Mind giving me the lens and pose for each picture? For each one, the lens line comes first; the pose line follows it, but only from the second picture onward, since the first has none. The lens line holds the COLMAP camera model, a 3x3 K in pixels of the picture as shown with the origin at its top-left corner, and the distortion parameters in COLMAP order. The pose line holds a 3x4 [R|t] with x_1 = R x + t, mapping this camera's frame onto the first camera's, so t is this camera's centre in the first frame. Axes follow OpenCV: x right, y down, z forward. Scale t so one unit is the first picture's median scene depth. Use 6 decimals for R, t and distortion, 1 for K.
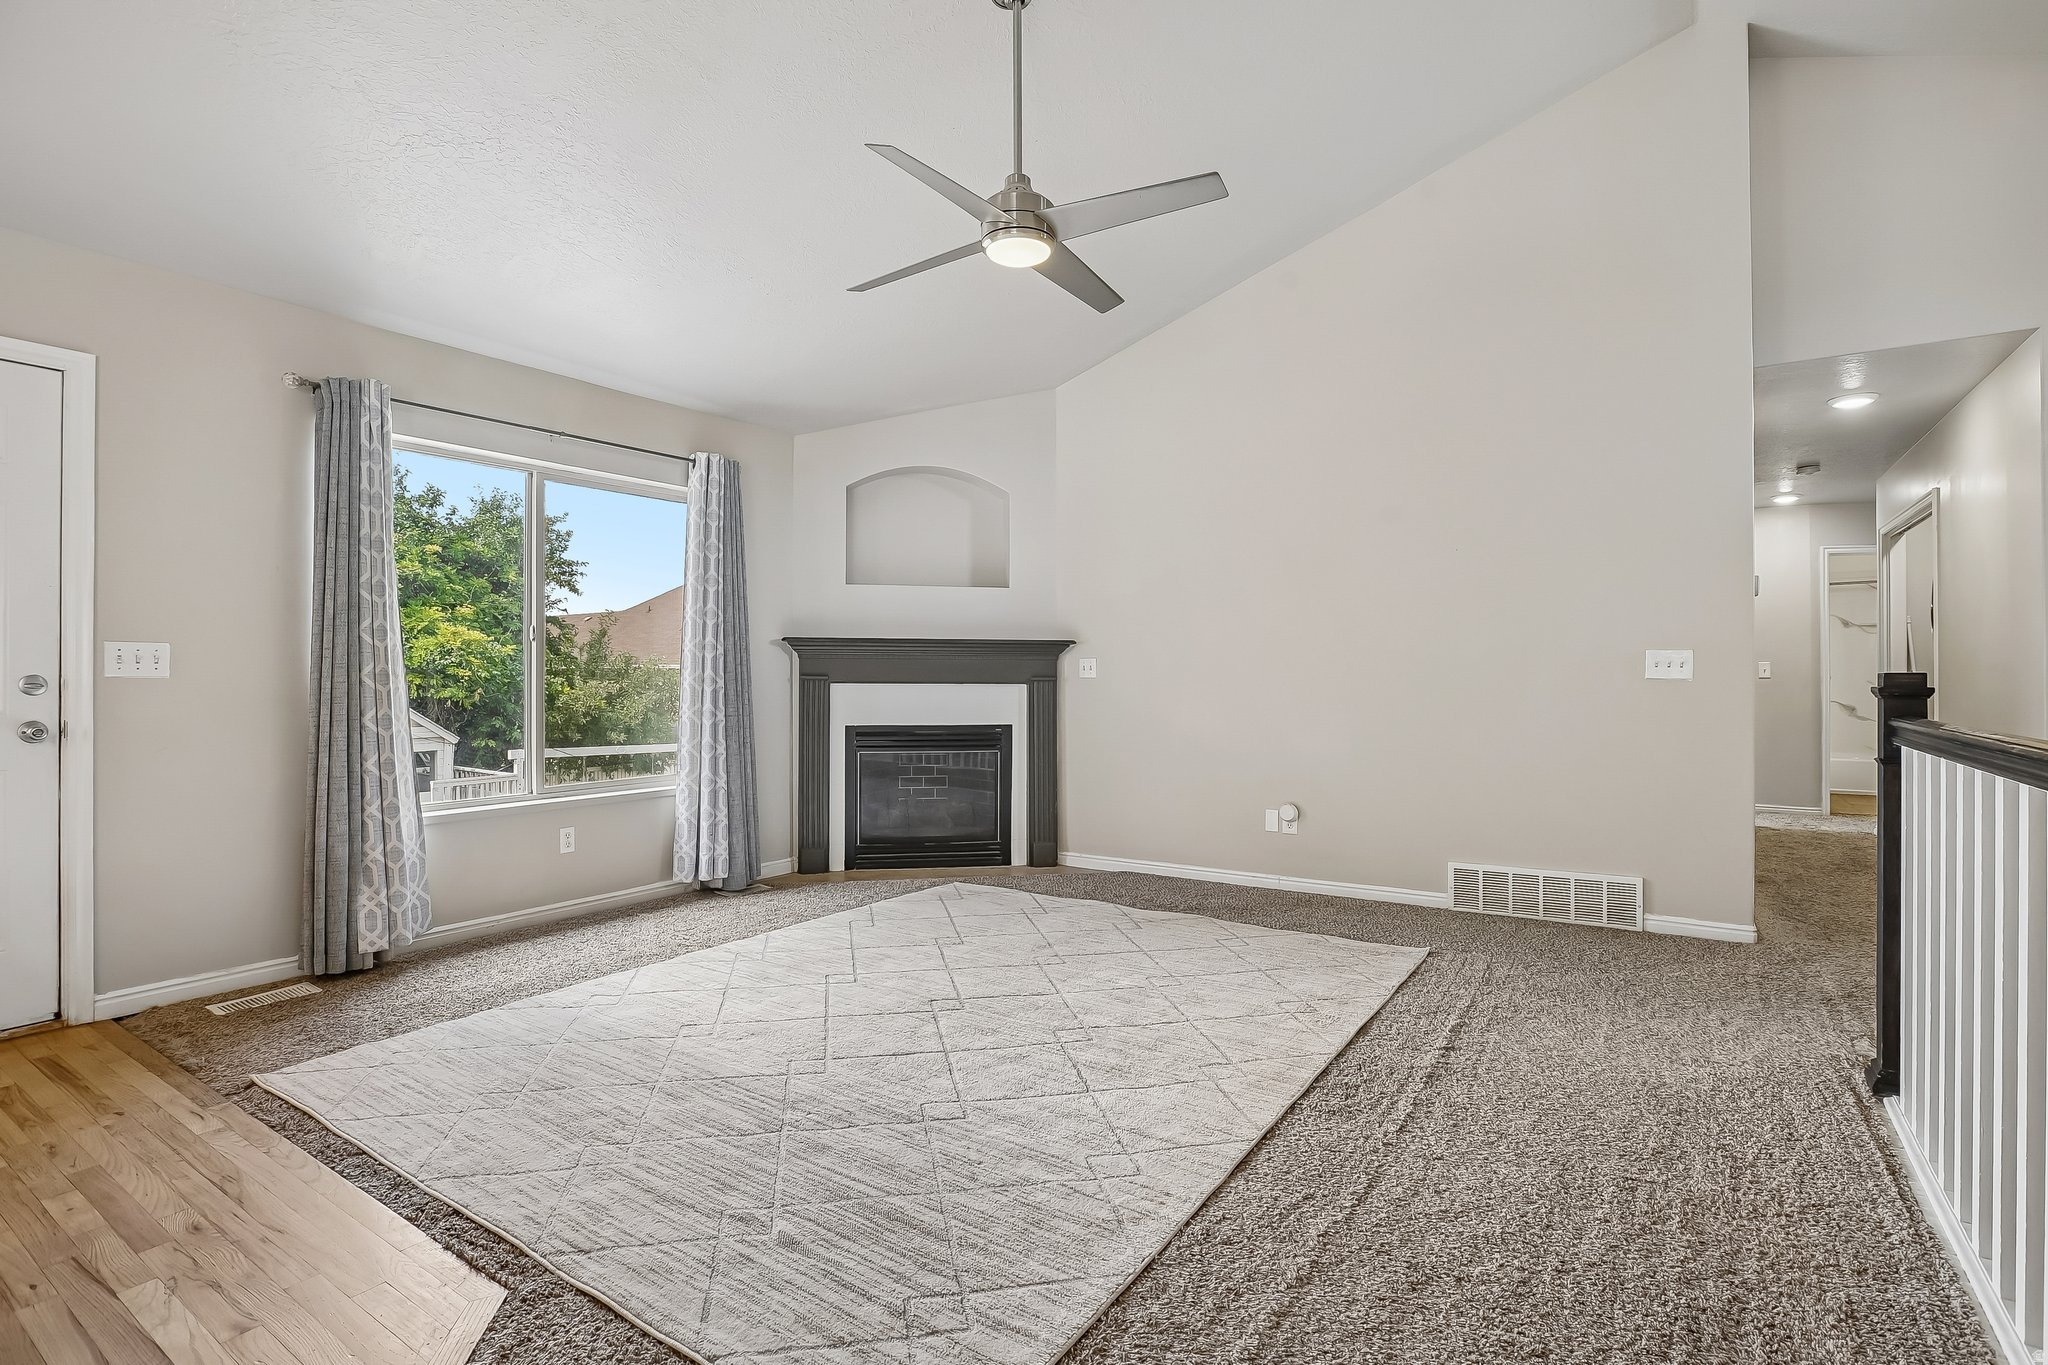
lens RADIAL K [[978.6, 0, 1024.0], [0, 978.6, 682.5], [0, 0, 1]] dist [-0.029713, 0.000018]
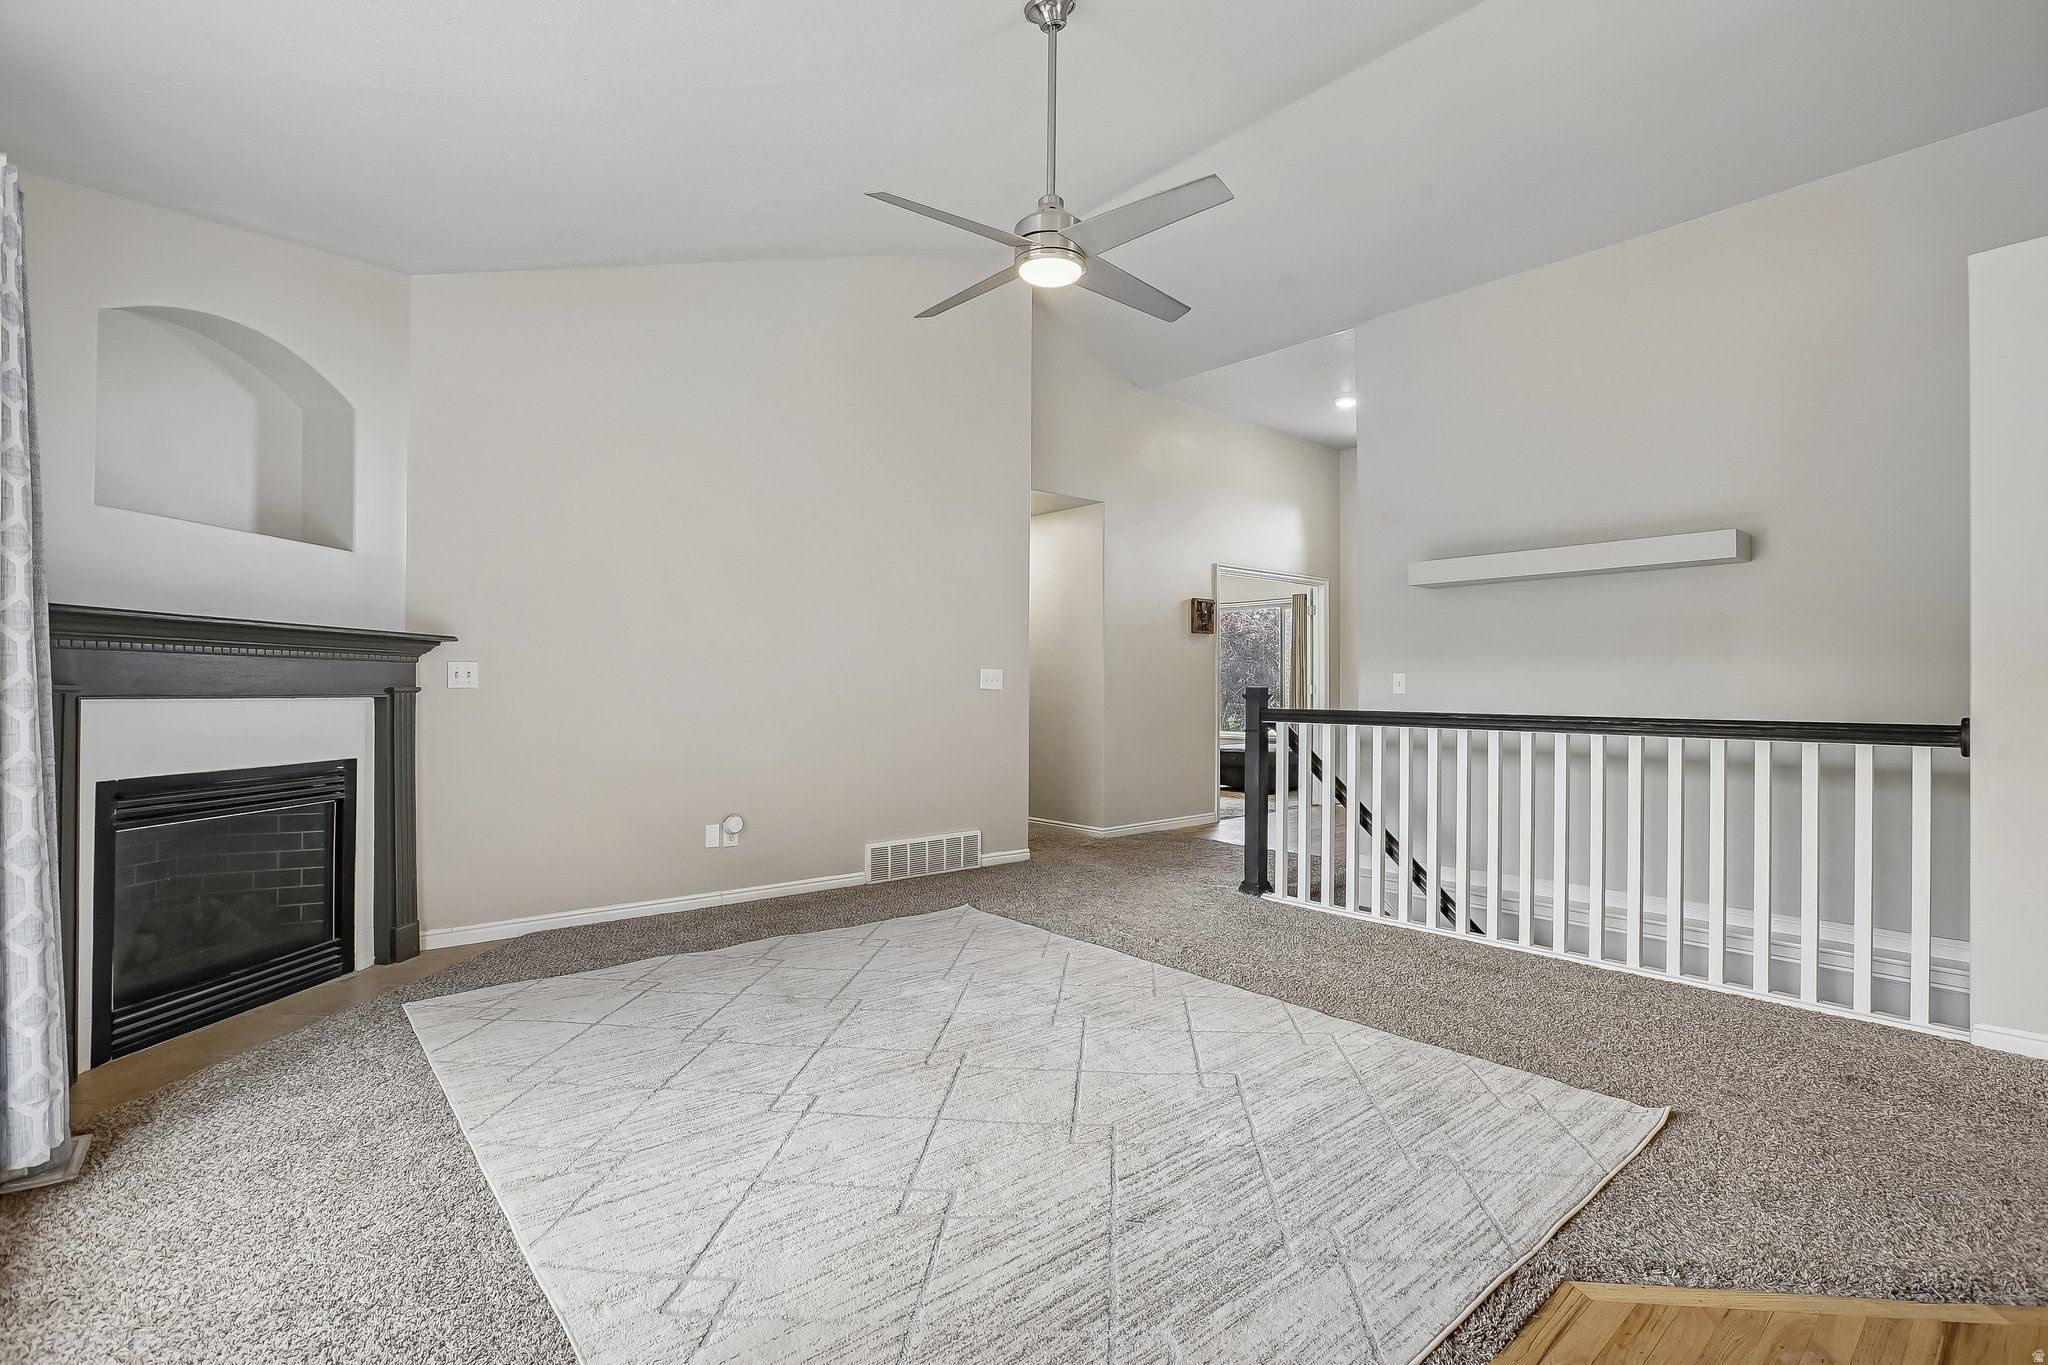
lens RADIAL K [[986.0, 0, 1024.0], [0, 986.0, 682.5], [0, 0, 1]] dist [-0.000845, -0.000122]
pose [[0.293630, 0.005563, 0.955903, -0.523684], [0.003112, 0.999972, -0.006775, -0.002341], [-0.955914, 0.004964, 0.293605, 0.374840]]
